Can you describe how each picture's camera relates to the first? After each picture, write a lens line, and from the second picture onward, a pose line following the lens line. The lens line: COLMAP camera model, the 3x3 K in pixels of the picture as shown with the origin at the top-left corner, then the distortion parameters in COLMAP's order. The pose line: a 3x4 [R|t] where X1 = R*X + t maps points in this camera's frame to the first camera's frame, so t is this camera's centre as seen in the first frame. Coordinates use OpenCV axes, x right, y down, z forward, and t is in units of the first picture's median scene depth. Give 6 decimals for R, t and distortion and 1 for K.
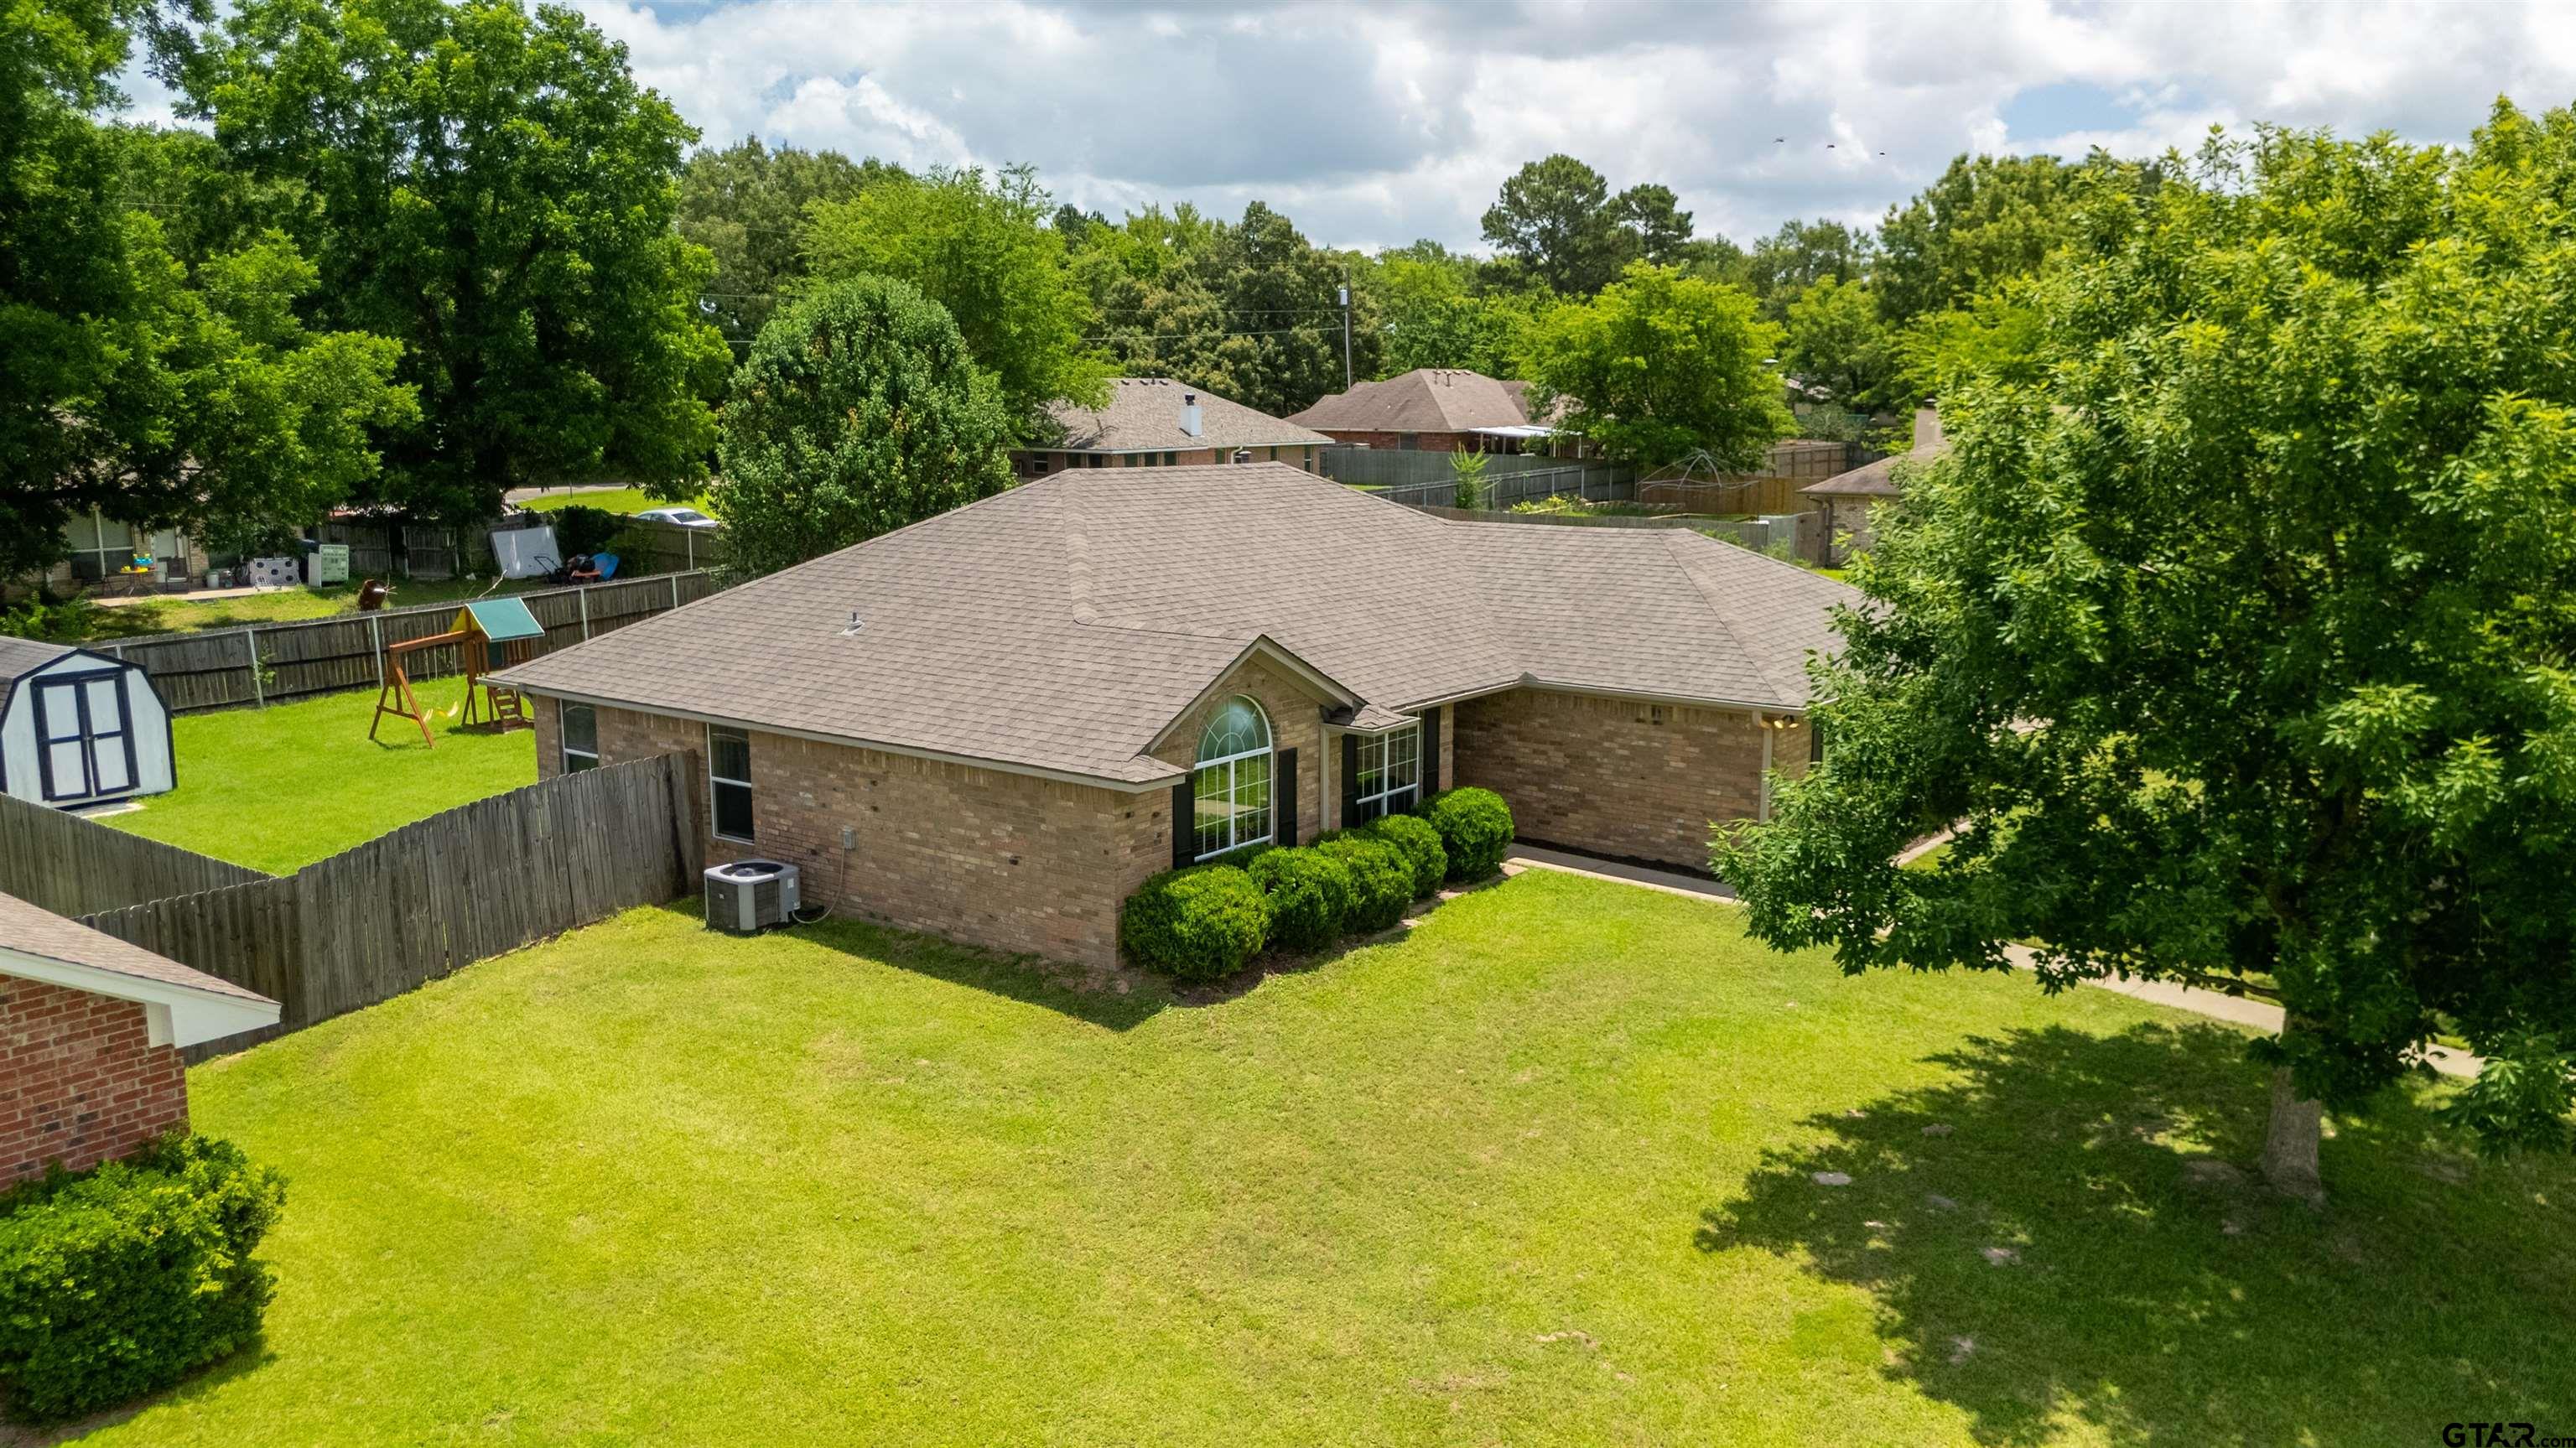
lens RADIAL K [[1925.5, 0, 1284.5], [0, 1925.5, 720.1], [0, 0, 1]] dist [0.062865, -0.000778]
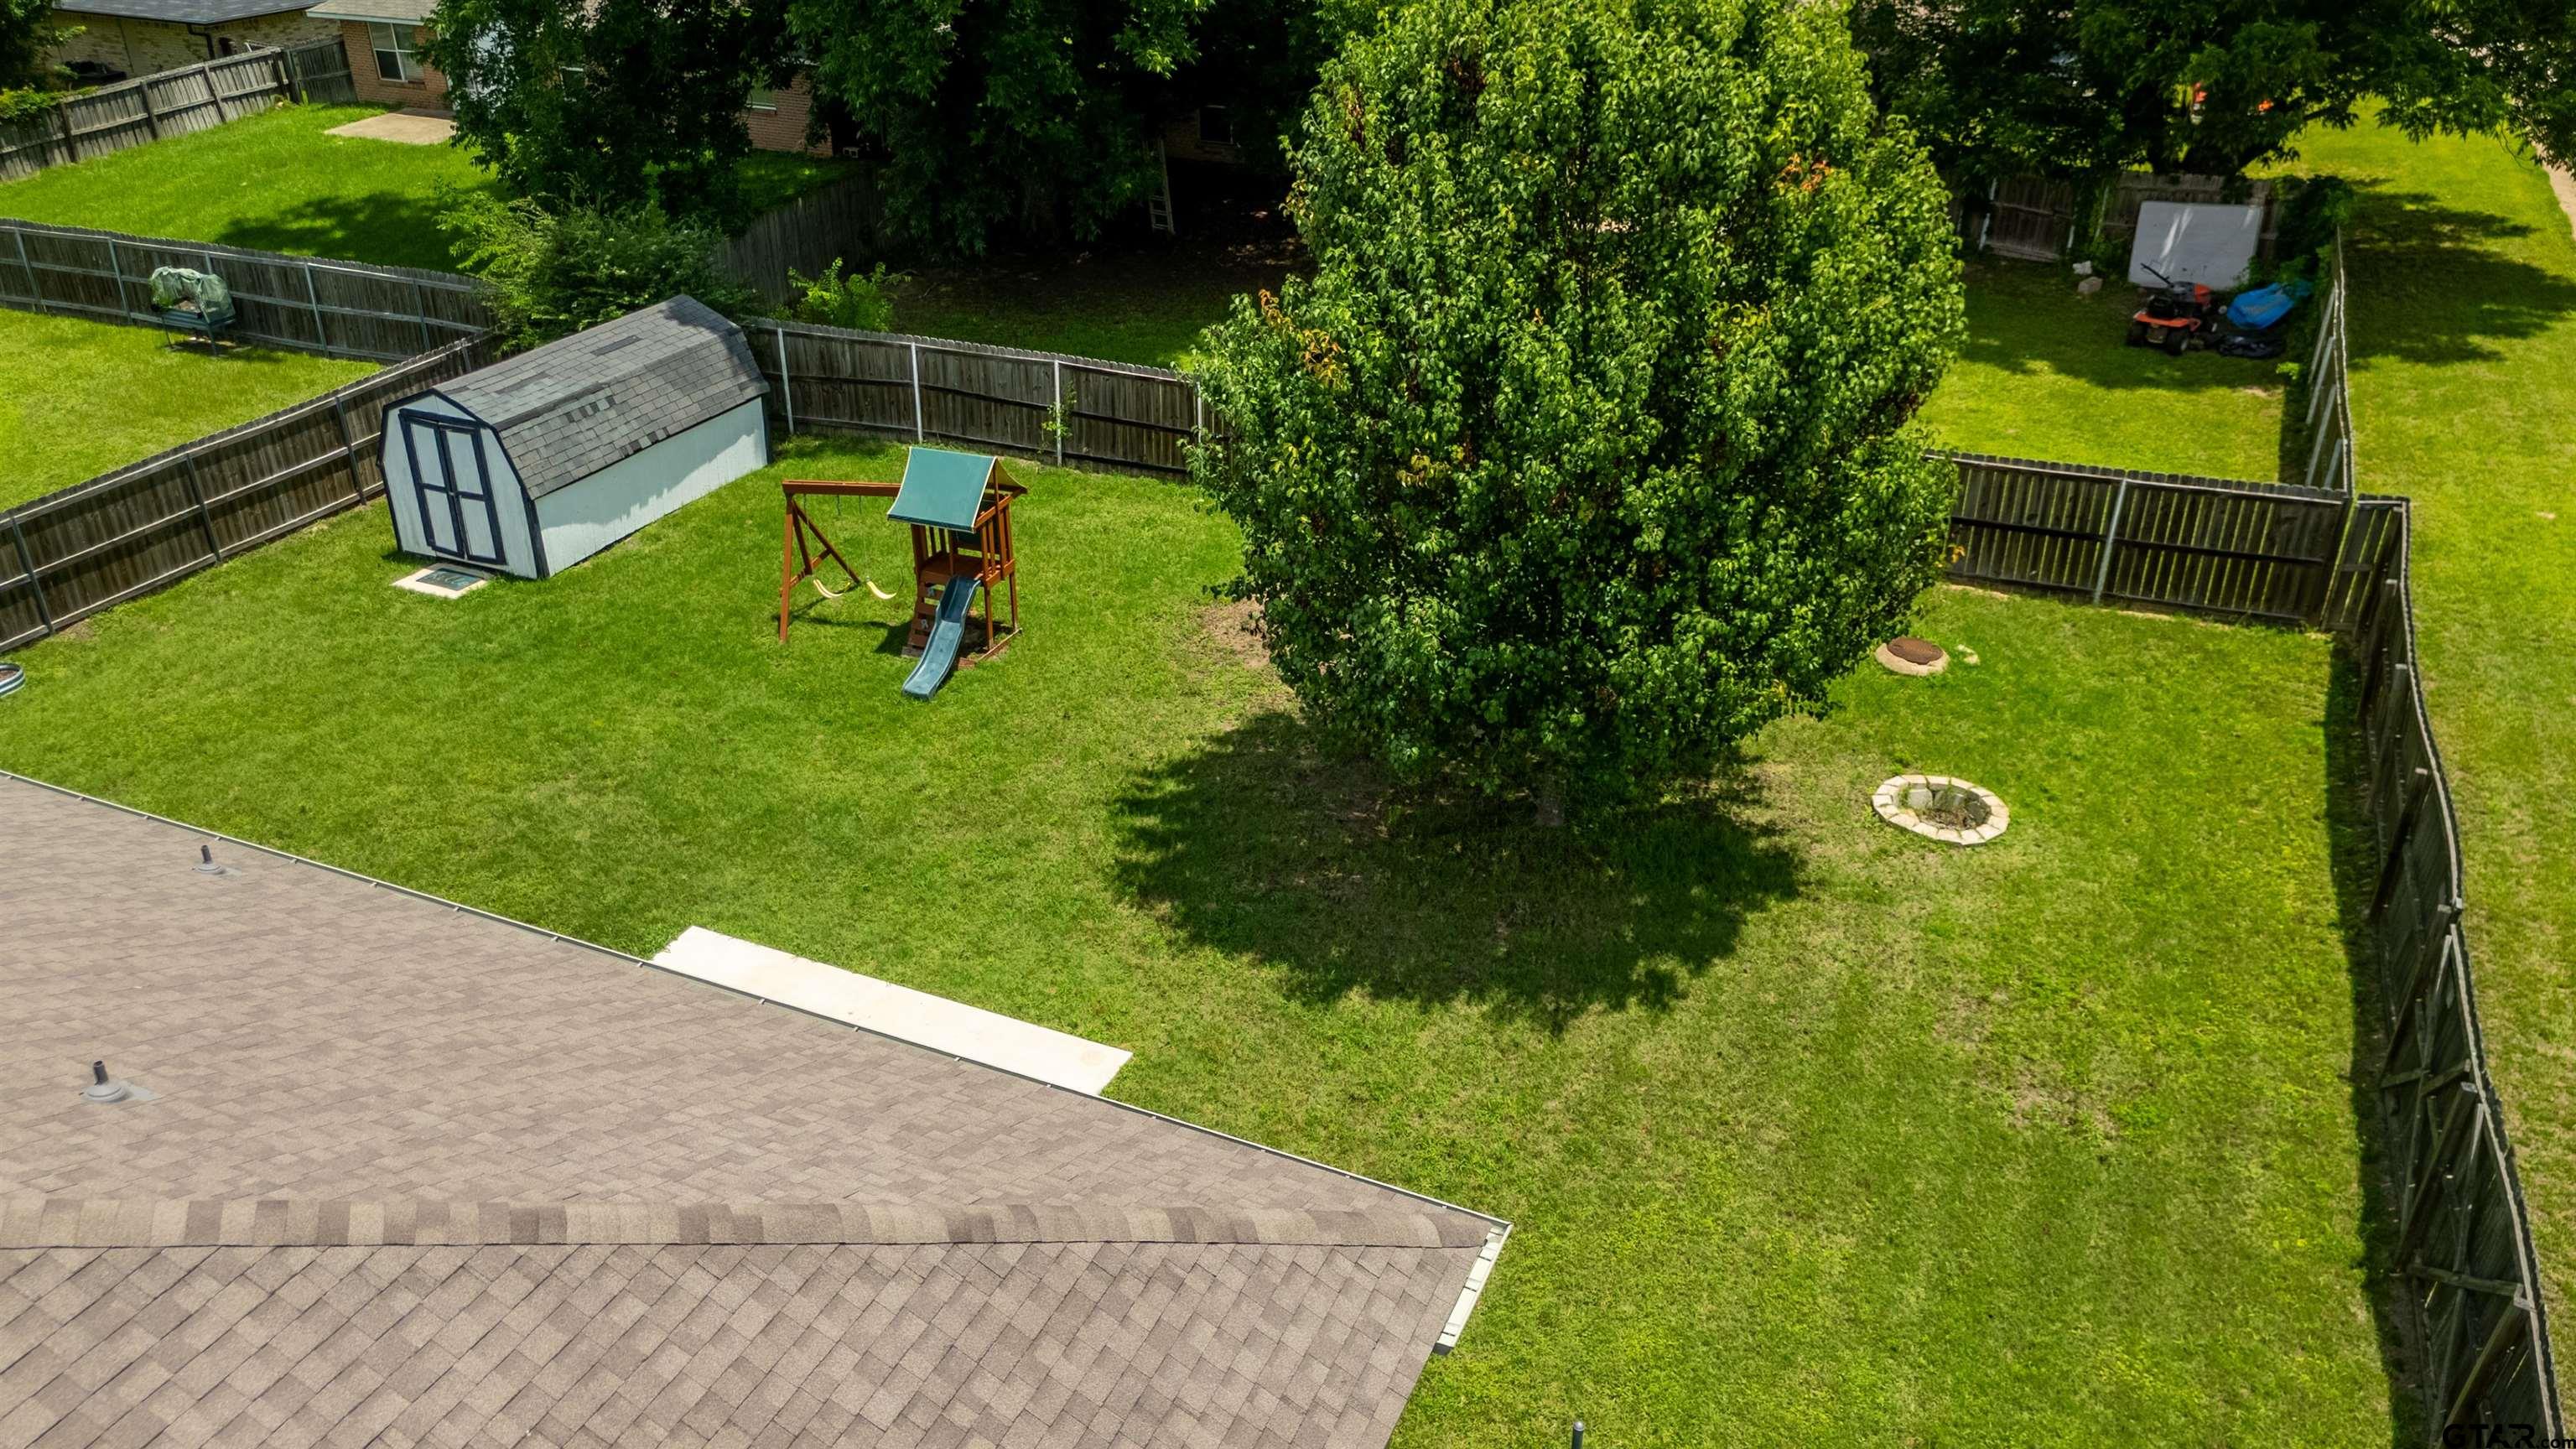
lens RADIAL K [[1925.6, 0, 1289.9], [0, 1925.6, 727.1], [0, 0, 1]] dist [0.062865, -0.000778]
pose [[0.238589, 0.464337, -0.852916, 0.229718], [-0.170945, 0.884648, 0.433793, -0.324018], [0.955957, 0.042304, 0.290443, 1.109050]]
